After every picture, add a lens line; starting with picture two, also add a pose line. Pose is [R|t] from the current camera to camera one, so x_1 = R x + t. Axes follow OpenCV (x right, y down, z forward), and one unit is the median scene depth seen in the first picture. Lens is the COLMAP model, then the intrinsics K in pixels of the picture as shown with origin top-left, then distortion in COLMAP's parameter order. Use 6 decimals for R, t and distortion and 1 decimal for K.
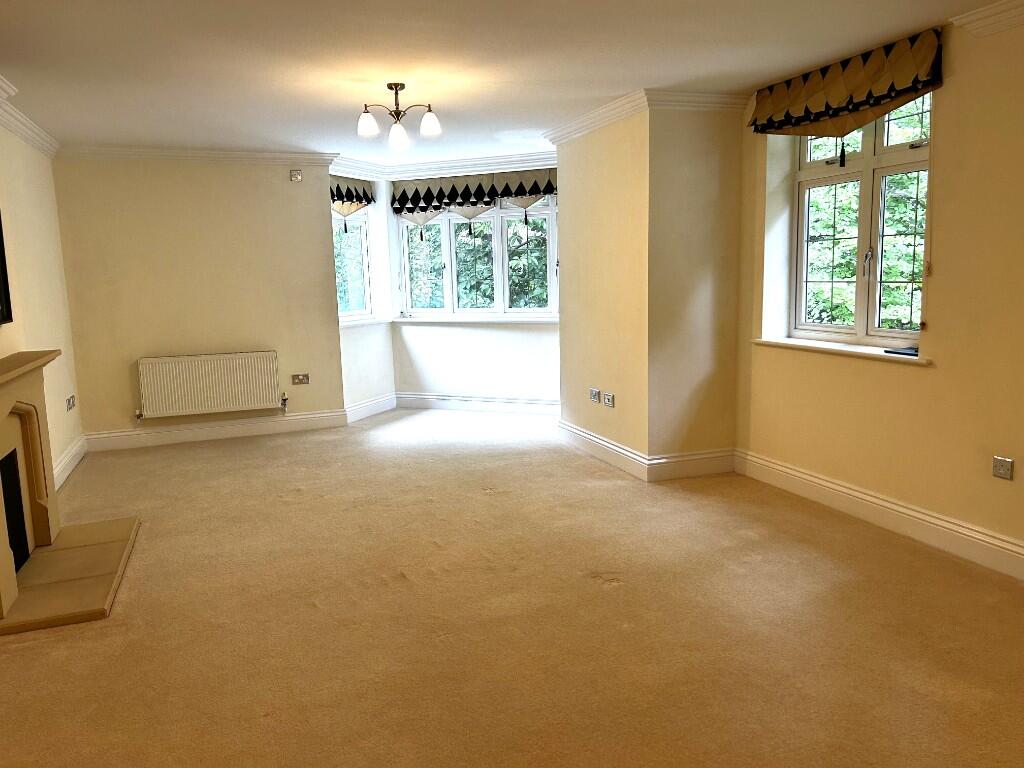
lens RADIAL K [[770.9, 0, 516.9], [0, 770.9, 380.4], [0, 0, 1]] dist [0.056328, -0.002841]
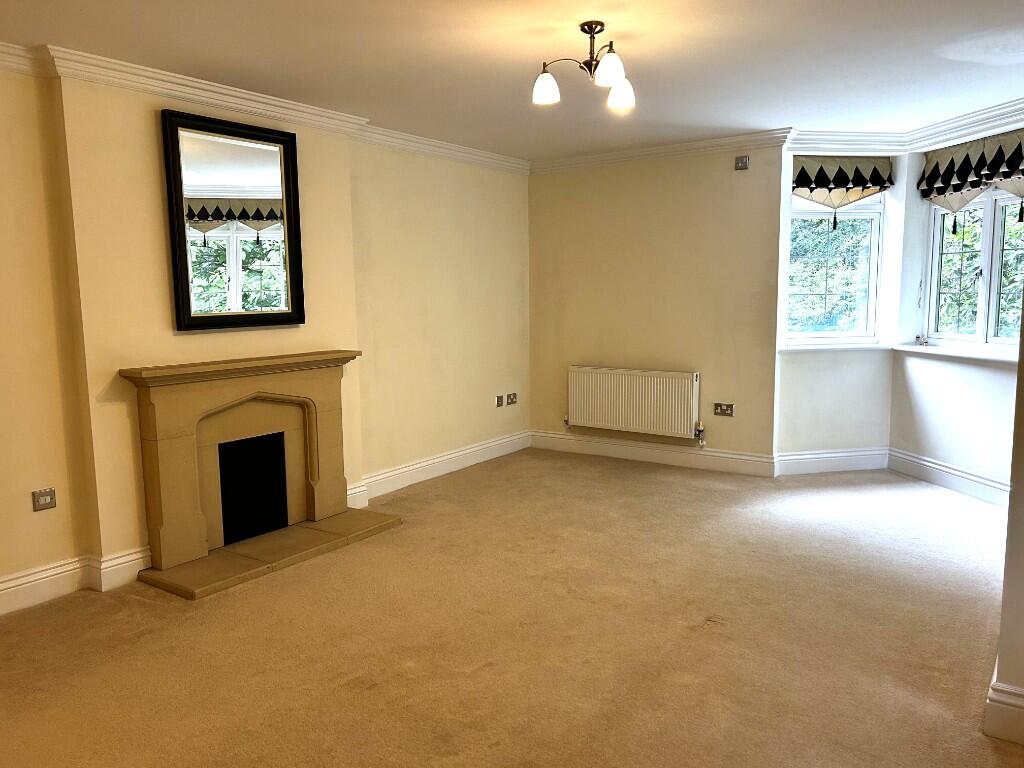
lens RADIAL K [[770.9, 0, 516.0], [0, 770.9, 383.0], [0, 0, 1]] dist [0.056328, -0.002841]
pose [[0.569270, 0.122320, -0.813000, 0.265273], [-0.123838, 0.990345, 0.062291, -0.054058], [0.812770, 0.065220, 0.578922, 0.336634]]
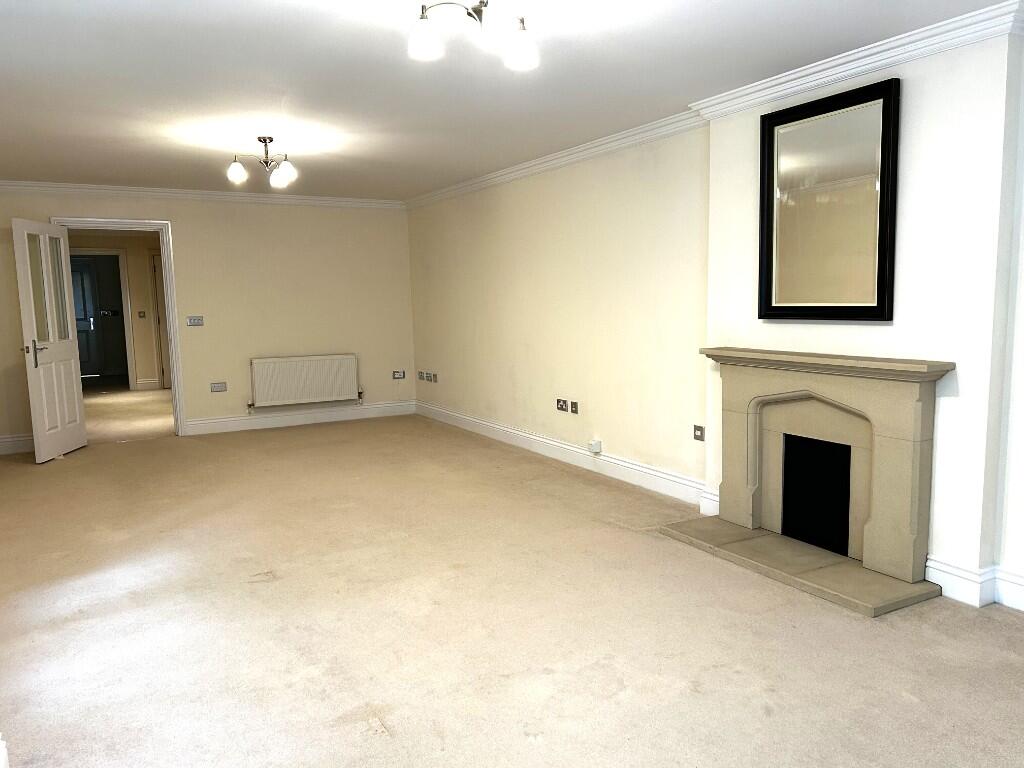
lens RADIAL K [[770.9, 0, 512.9], [0, 770.9, 386.5], [0, 0, 1]] dist [0.056328, -0.002841]
pose [[-0.982785, 0.073617, -0.169455, -0.031814], [0.024943, 0.961658, 0.273114, -0.144890], [0.183064, 0.264185, -0.946939, 1.007049]]
